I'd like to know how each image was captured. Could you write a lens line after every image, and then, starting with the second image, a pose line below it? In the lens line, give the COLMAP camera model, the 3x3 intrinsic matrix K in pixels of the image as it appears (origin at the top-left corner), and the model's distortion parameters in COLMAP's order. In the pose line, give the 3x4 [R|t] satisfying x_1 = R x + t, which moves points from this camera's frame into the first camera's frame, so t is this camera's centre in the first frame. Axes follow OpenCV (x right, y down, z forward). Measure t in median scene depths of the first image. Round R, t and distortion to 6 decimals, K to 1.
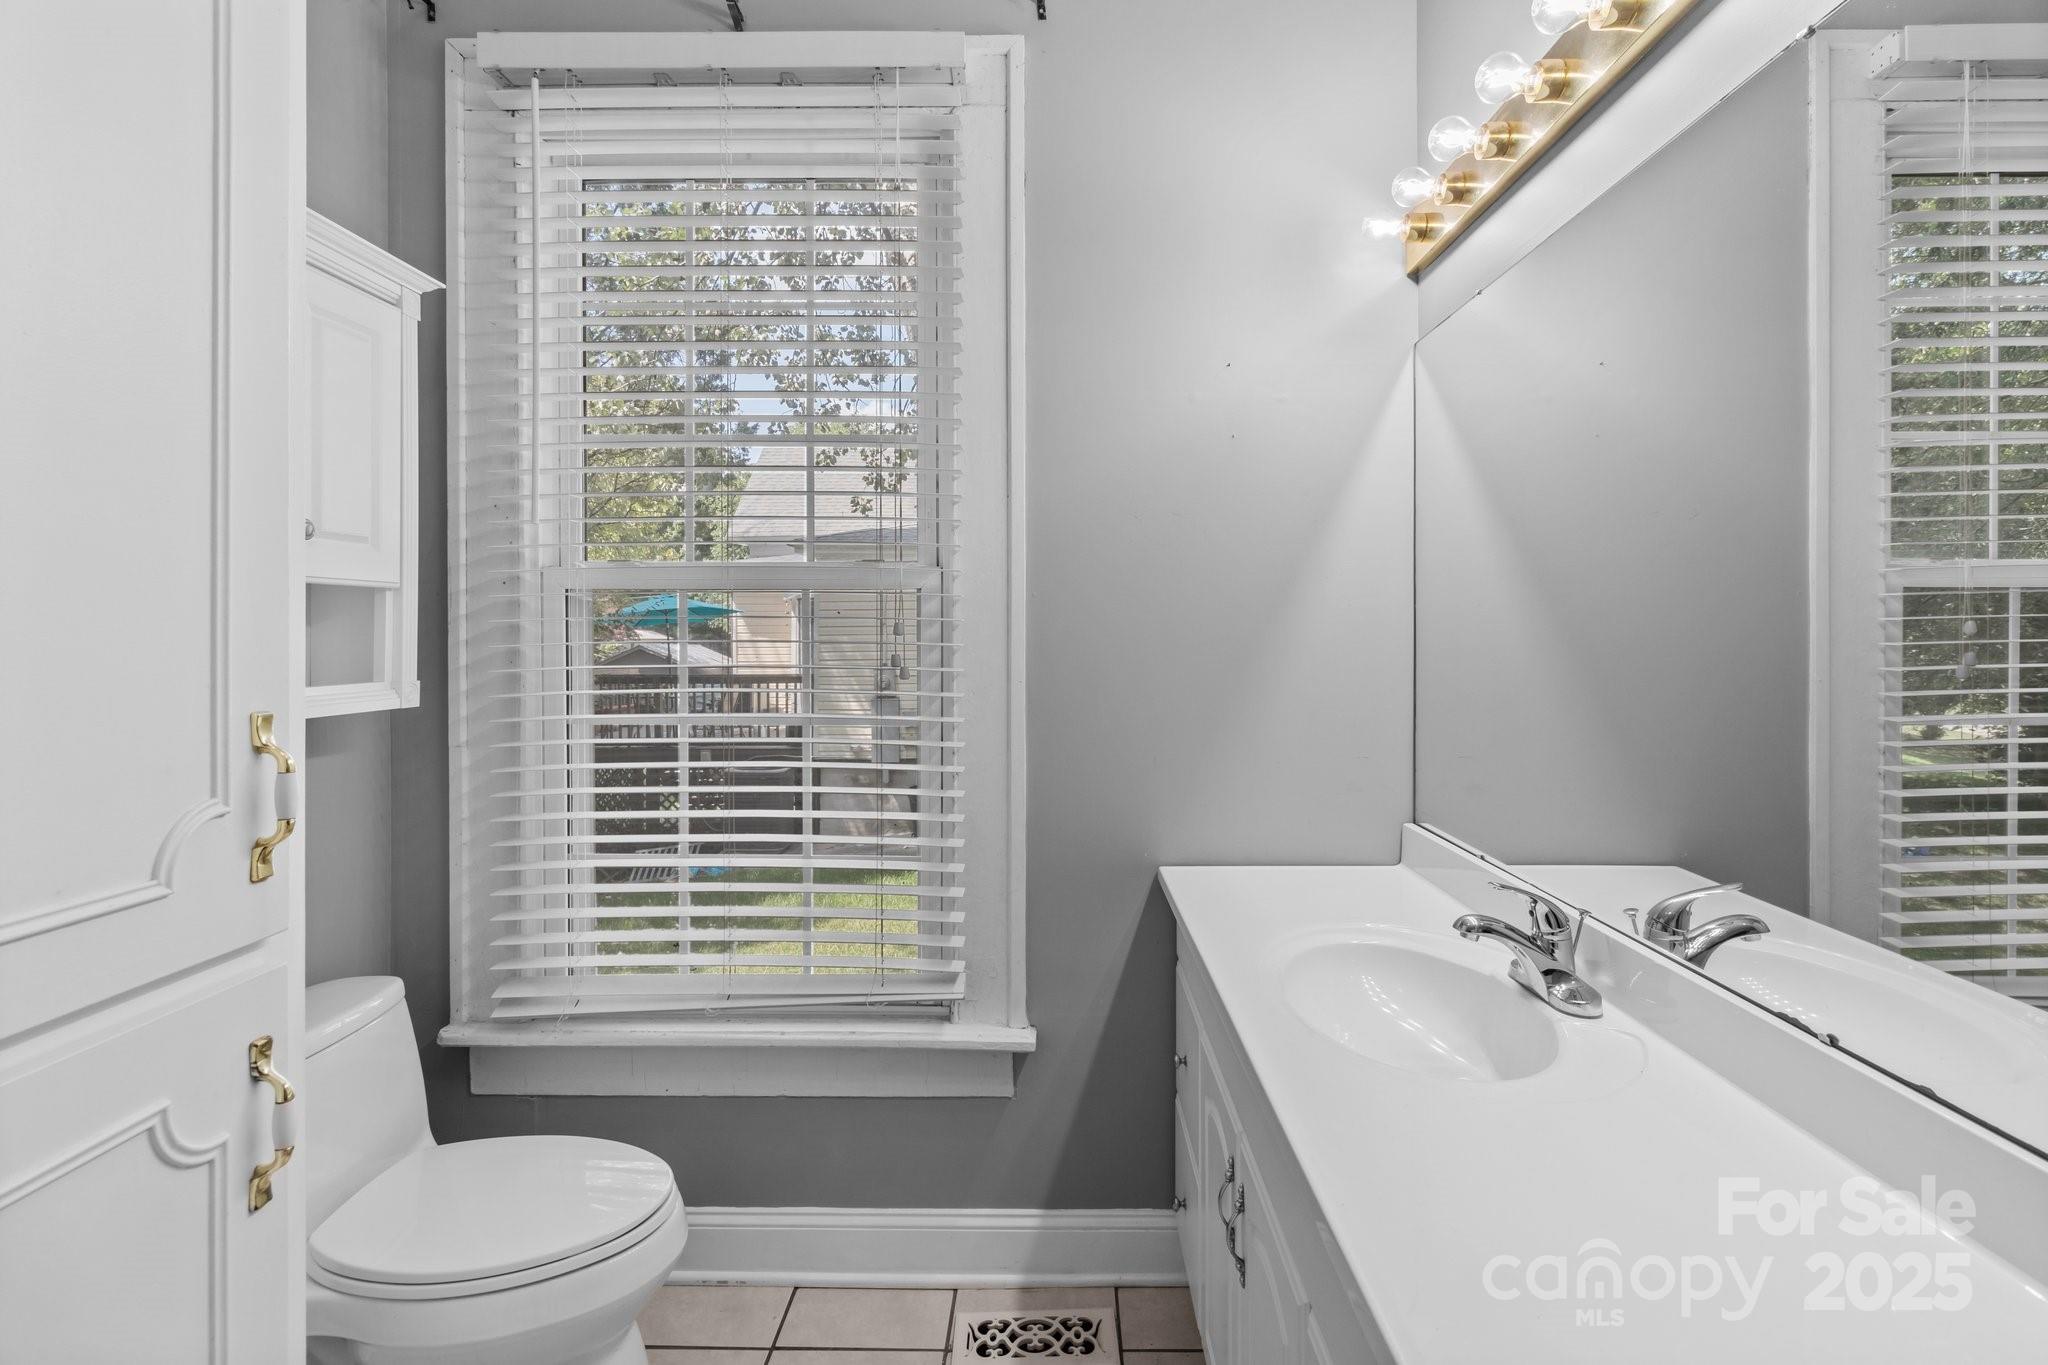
lens RADIAL K [[941.4, 0, 1037.7], [0, 941.4, 643.0], [0, 0, 1]] dist [-0.002816, 0.000046]
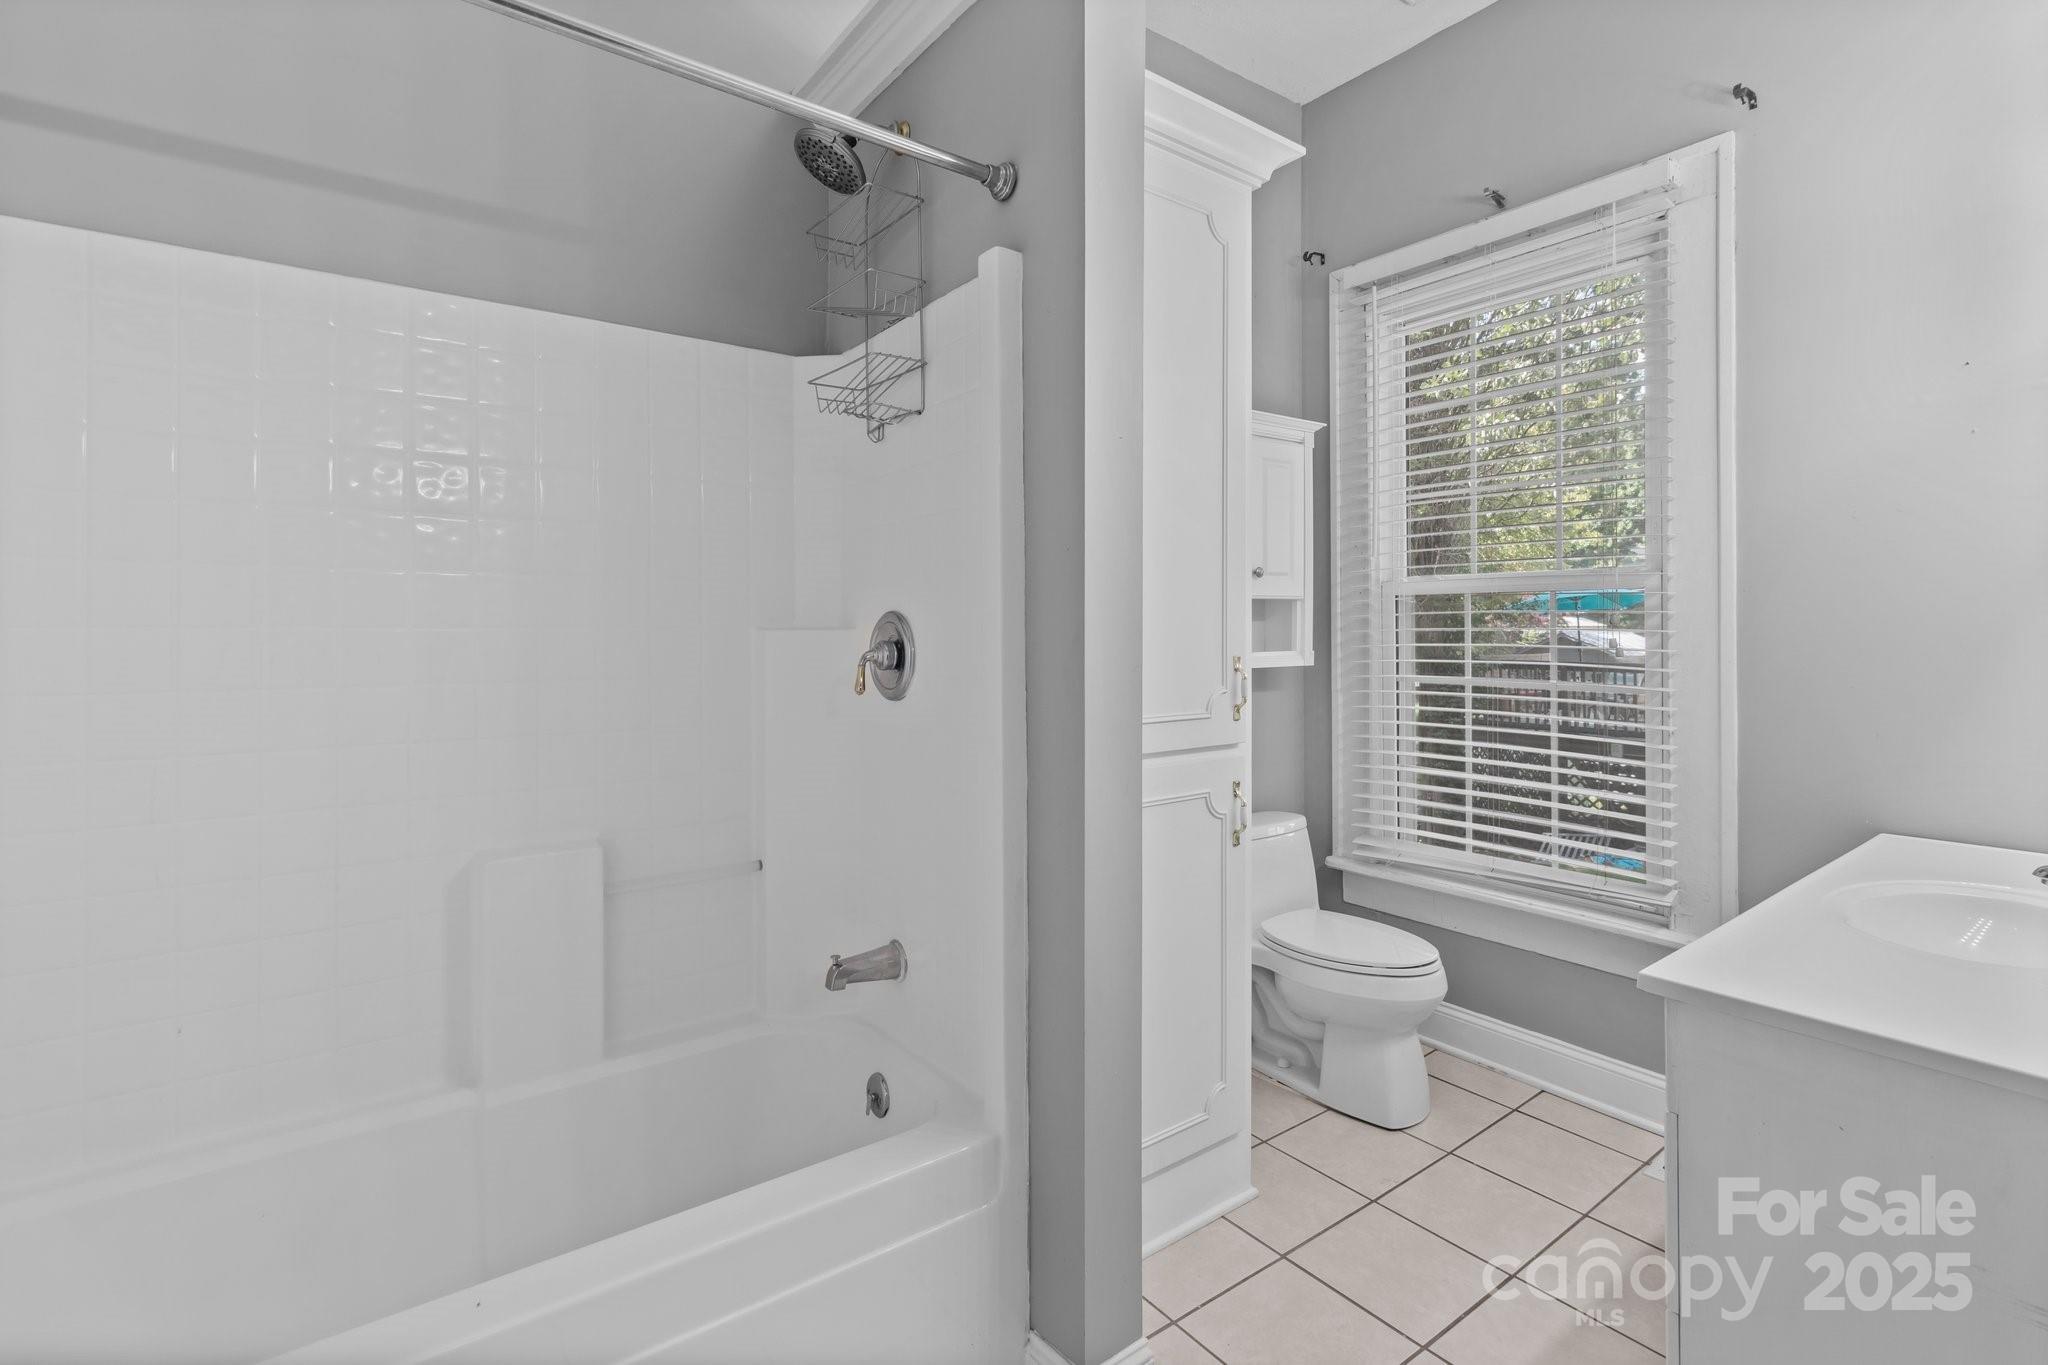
lens RADIAL K [[941.4, 0, 1033.1], [0, 941.4, 630.3], [0, 0, 1]] dist [-0.002816, 0.000046]
pose [[0.601873, 0.000342, -0.798591, 0.410300], [0.000173, 1.000000, 0.000558, 0.000372], [0.798591, -0.000474, 0.601873, -0.457245]]
